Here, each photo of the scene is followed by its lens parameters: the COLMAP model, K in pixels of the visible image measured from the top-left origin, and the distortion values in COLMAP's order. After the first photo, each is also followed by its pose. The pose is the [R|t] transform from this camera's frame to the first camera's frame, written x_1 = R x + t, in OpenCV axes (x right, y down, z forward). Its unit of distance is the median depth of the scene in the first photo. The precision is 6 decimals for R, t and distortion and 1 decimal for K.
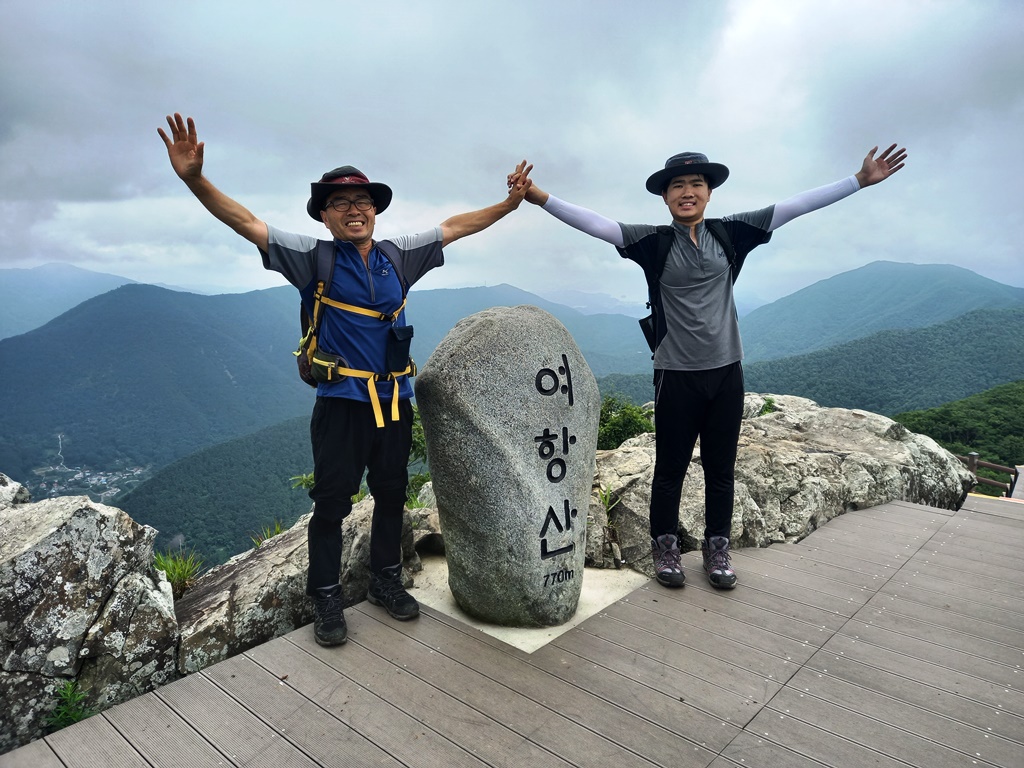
lens RADIAL K [[748.6, 0, 512.0], [0, 748.6, 384.0], [0, 0, 1]] dist [0.095410, -0.086167]
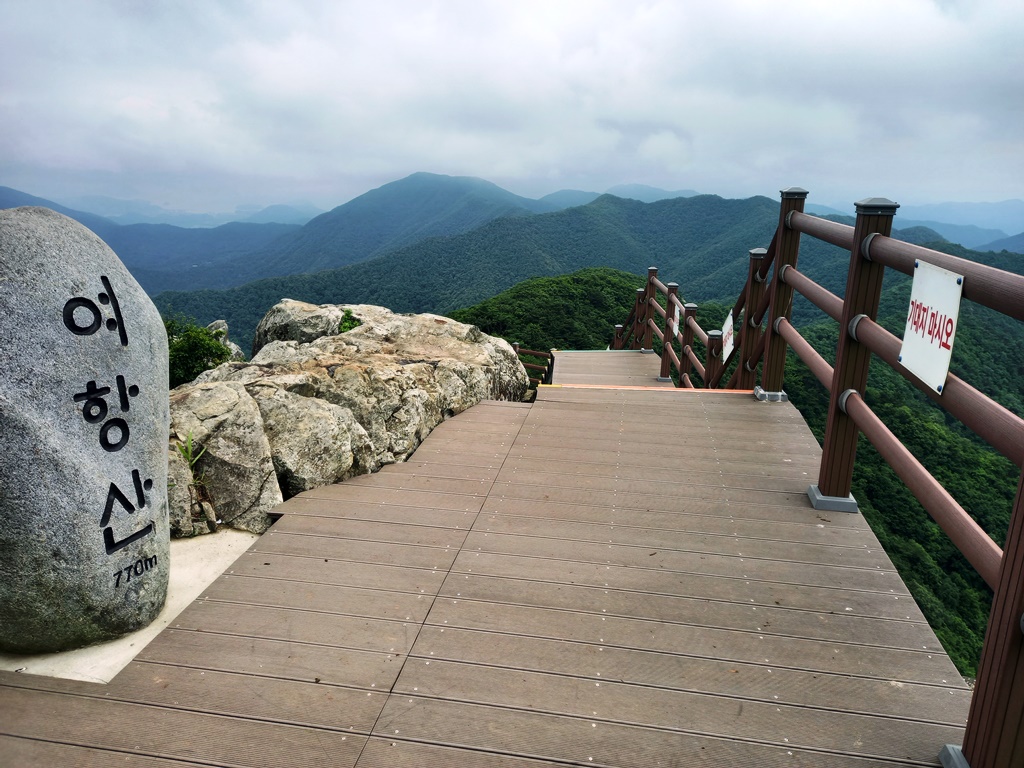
lens RADIAL K [[748.6, 0, 512.0], [0, 748.6, 384.0], [0, 0, 1]] dist [0.095410, -0.086167]
pose [[0.846726, -0.127586, 0.516504, 0.006841], [0.066552, 0.988594, 0.135099, -0.007875], [-0.527850, -0.080018, 0.845560, 0.125915]]
